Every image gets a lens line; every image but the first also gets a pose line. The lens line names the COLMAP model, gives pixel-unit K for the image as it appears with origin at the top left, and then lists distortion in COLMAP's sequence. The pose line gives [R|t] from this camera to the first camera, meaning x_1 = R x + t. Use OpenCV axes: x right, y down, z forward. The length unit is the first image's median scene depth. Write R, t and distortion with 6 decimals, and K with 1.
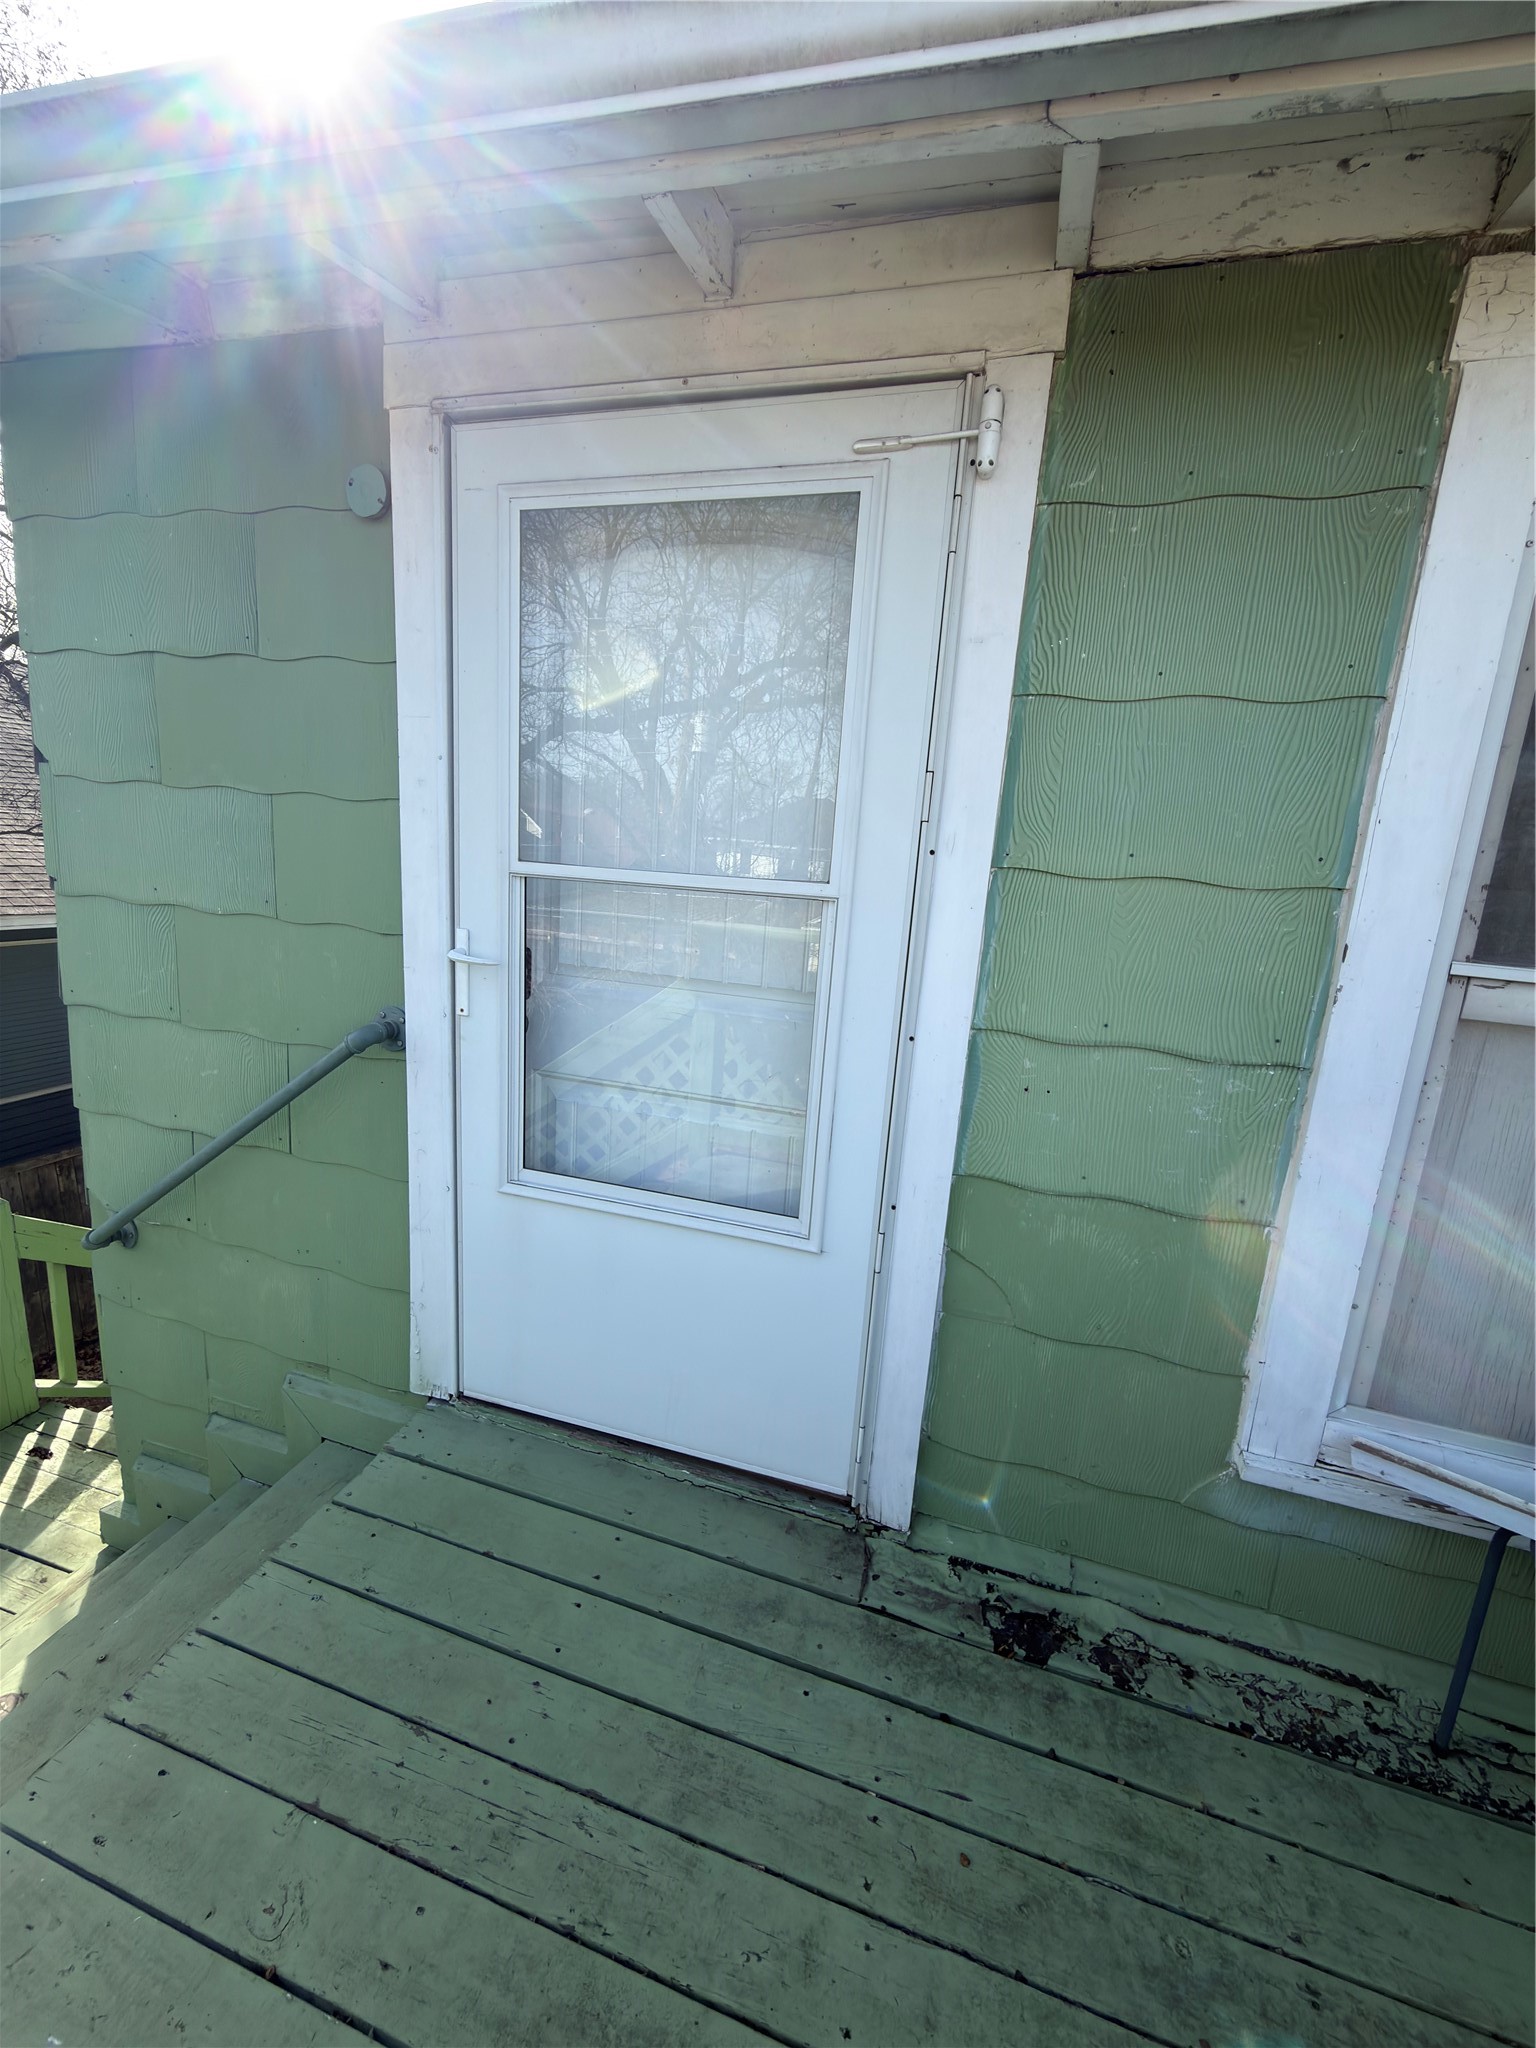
lens RADIAL K [[818.3, 0, 768.0], [0, 818.3, 1016.5], [0, 0, 1]] dist [0.000522, 0.000010]
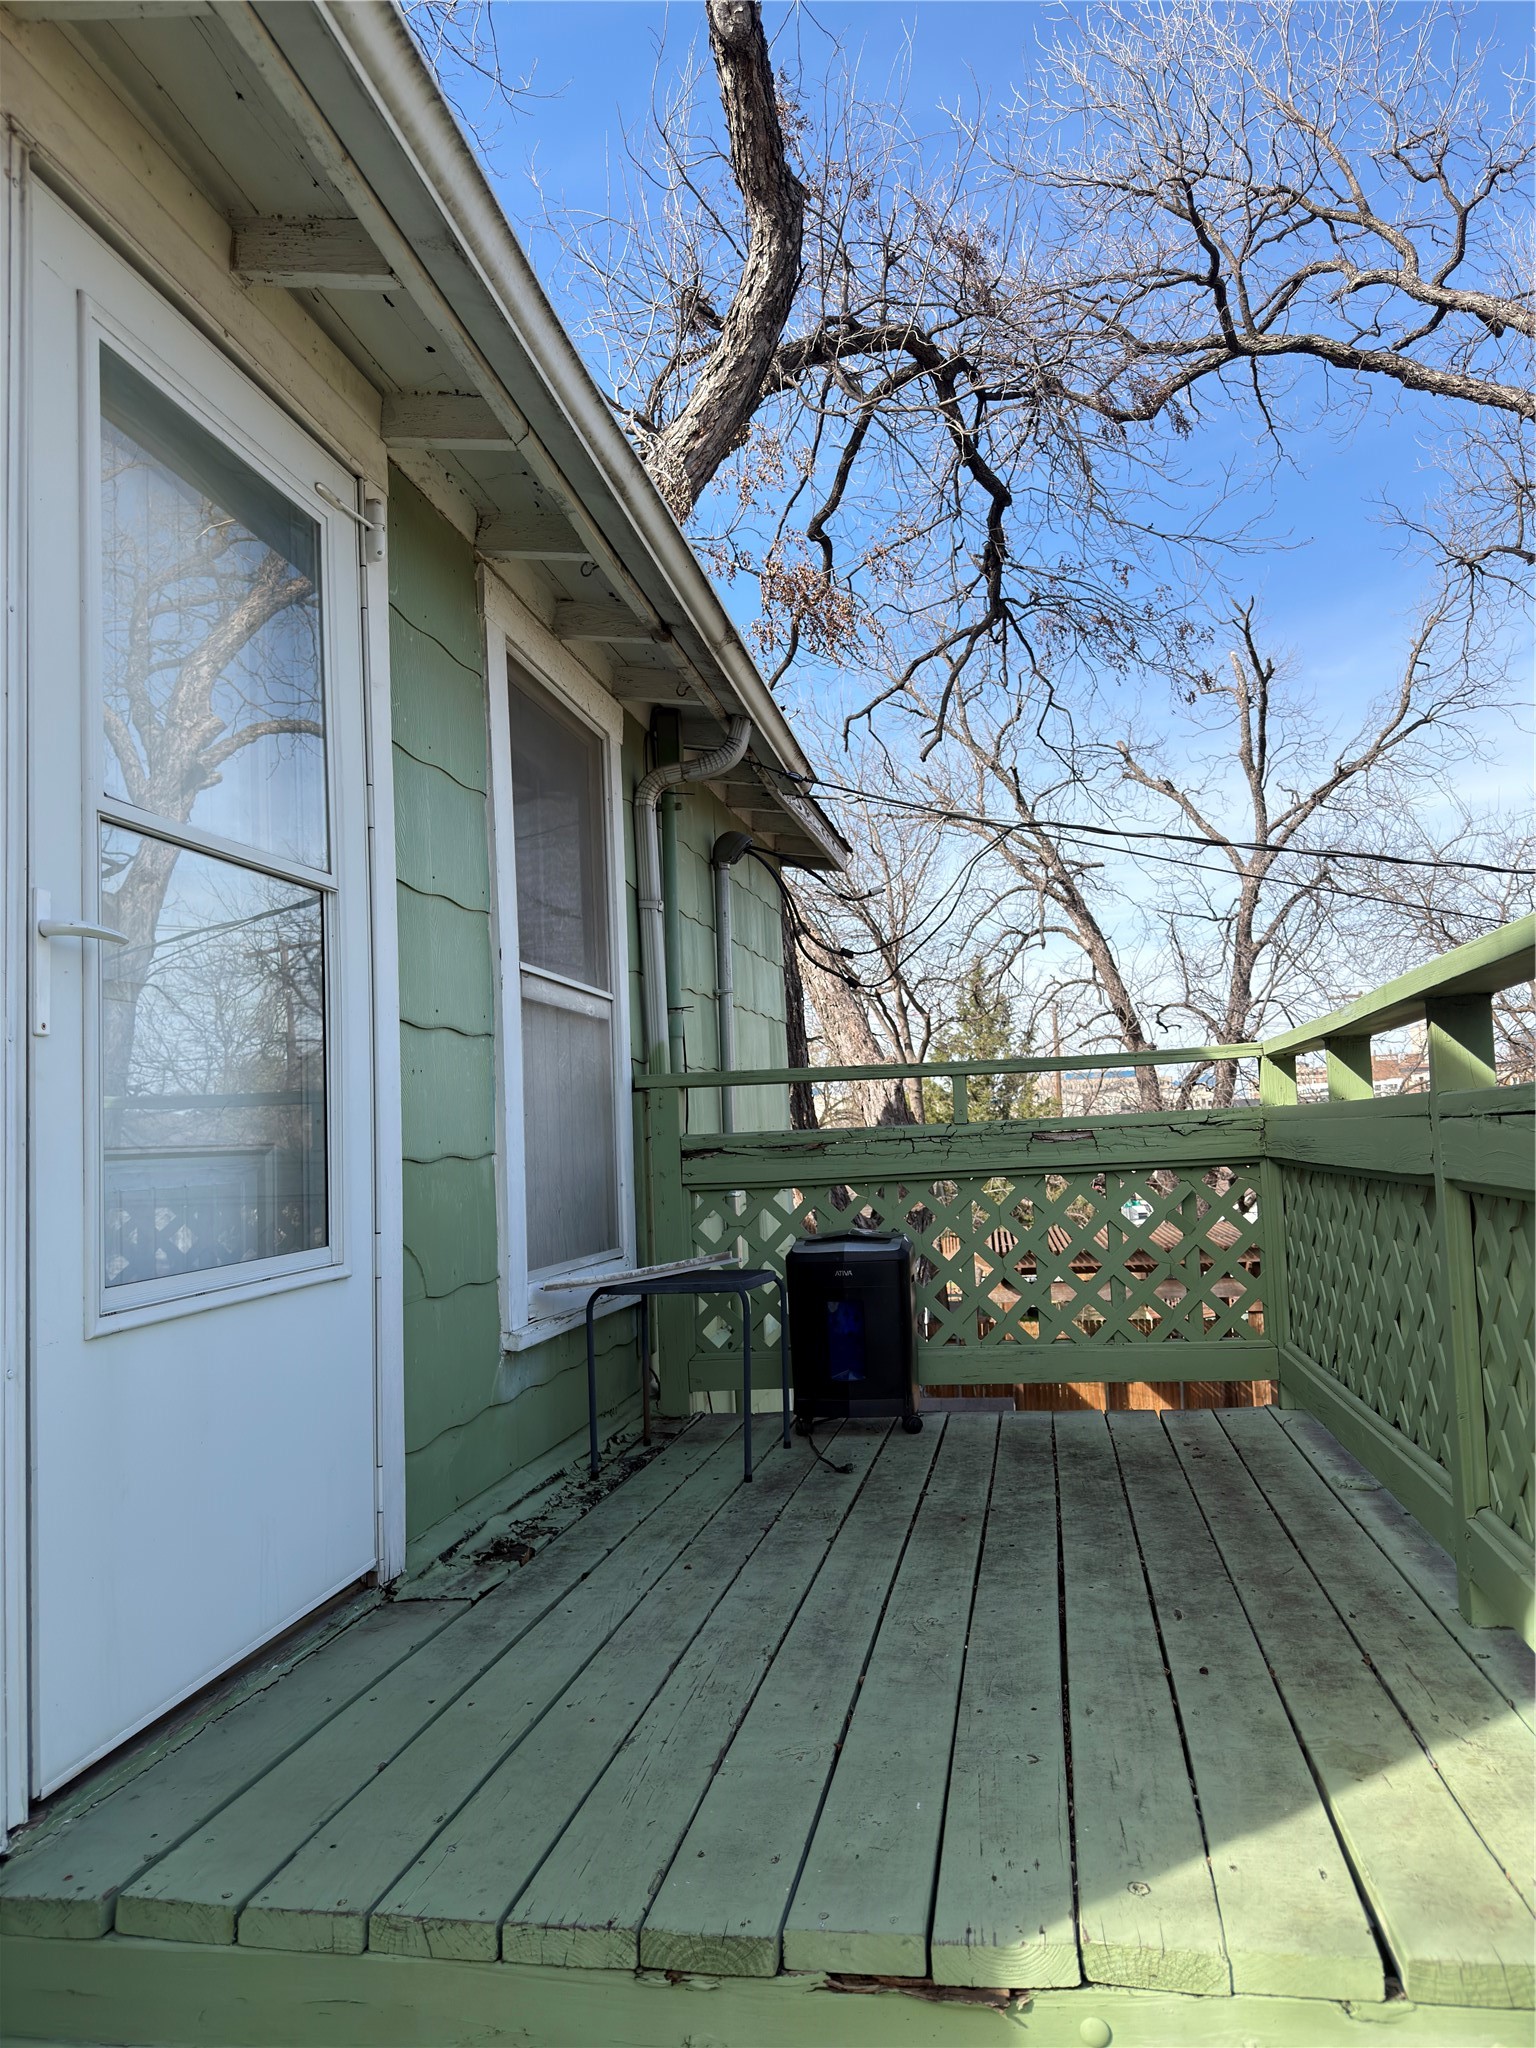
lens RADIAL K [[1428.3, 0, 767.4], [0, 1428.3, 1029.4], [0, 0, 1]] dist [-0.002343, 0.000194]
pose [[-0.112108, 0.013430, 0.993605, -1.757549], [0.215206, 0.976506, 0.011082, 0.115725], [-0.970113, 0.215072, -0.112364, 0.760035]]
